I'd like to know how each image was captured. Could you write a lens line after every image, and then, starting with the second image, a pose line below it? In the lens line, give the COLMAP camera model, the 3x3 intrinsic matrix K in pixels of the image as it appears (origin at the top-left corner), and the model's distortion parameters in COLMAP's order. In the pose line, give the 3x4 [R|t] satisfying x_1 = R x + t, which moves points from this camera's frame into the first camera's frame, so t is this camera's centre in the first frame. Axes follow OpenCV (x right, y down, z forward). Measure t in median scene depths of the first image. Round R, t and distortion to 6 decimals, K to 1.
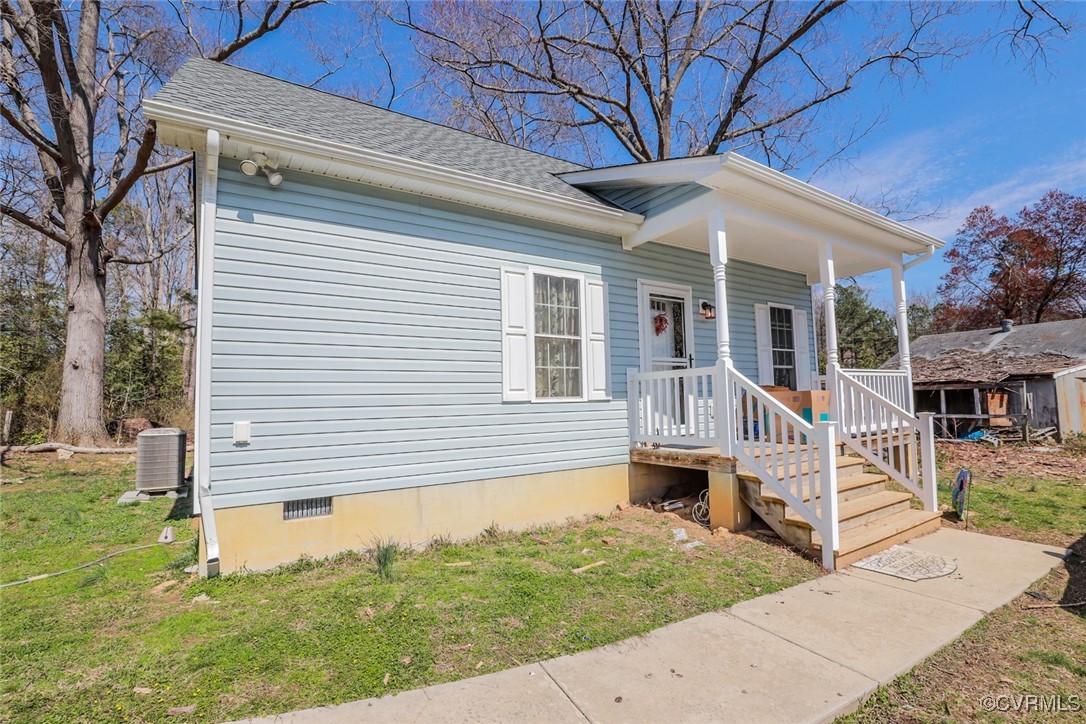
lens RADIAL K [[496.7, 0, 543.8], [0, 496.7, 368.6], [0, 0, 1]] dist [-0.035997, 0.006249]
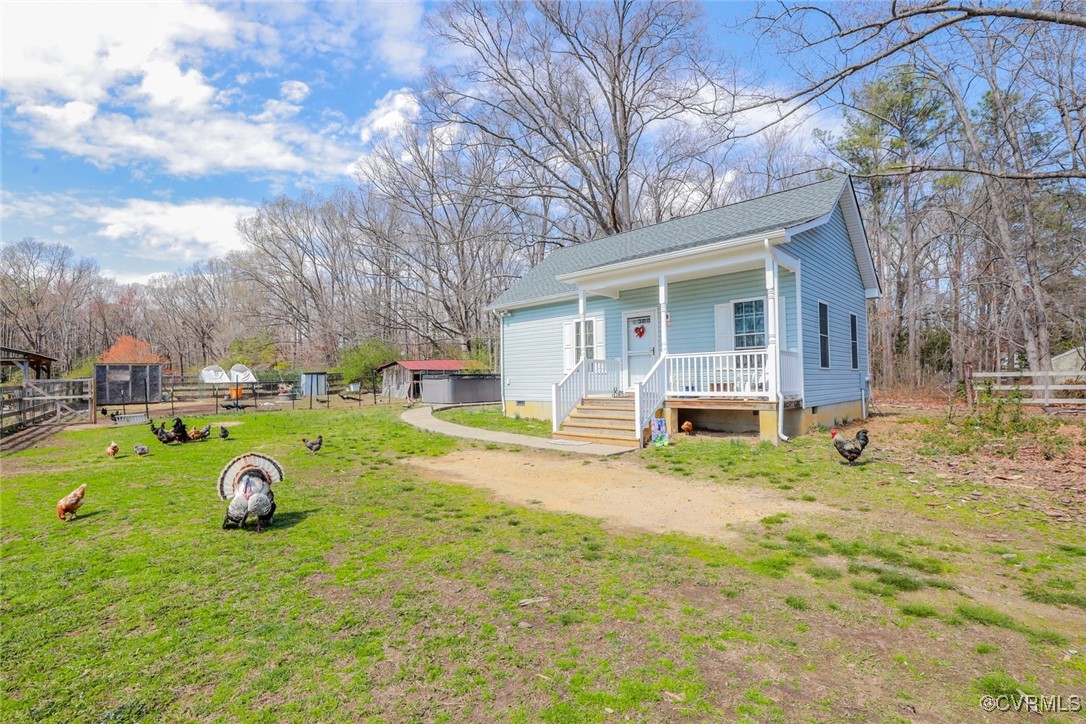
lens RADIAL K [[496.7, 0, 546.2], [0, 496.7, 364.8], [0, 0, 1]] dist [-0.035997, 0.006249]
pose [[0.230958, -0.011161, -0.972900, 2.288302], [0.069215, 0.997589, 0.004987, -0.003175], [0.970499, -0.068492, 0.231173, 0.268307]]
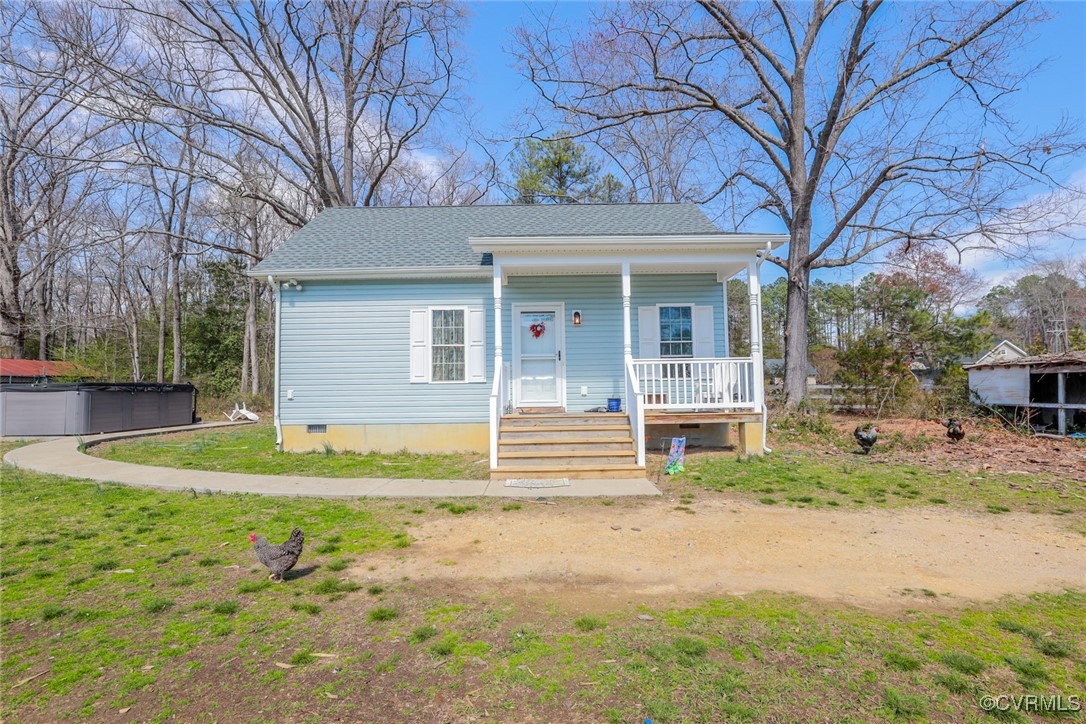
lens RADIAL K [[496.7, 0, 546.6], [0, 496.7, 363.1], [0, 0, 1]] dist [-0.035997, 0.006249]
pose [[0.845965, -0.015830, -0.533004, 1.225583], [0.028194, 0.999489, 0.015063, -0.019150], [0.532493, -0.027771, 0.845979, -0.269222]]
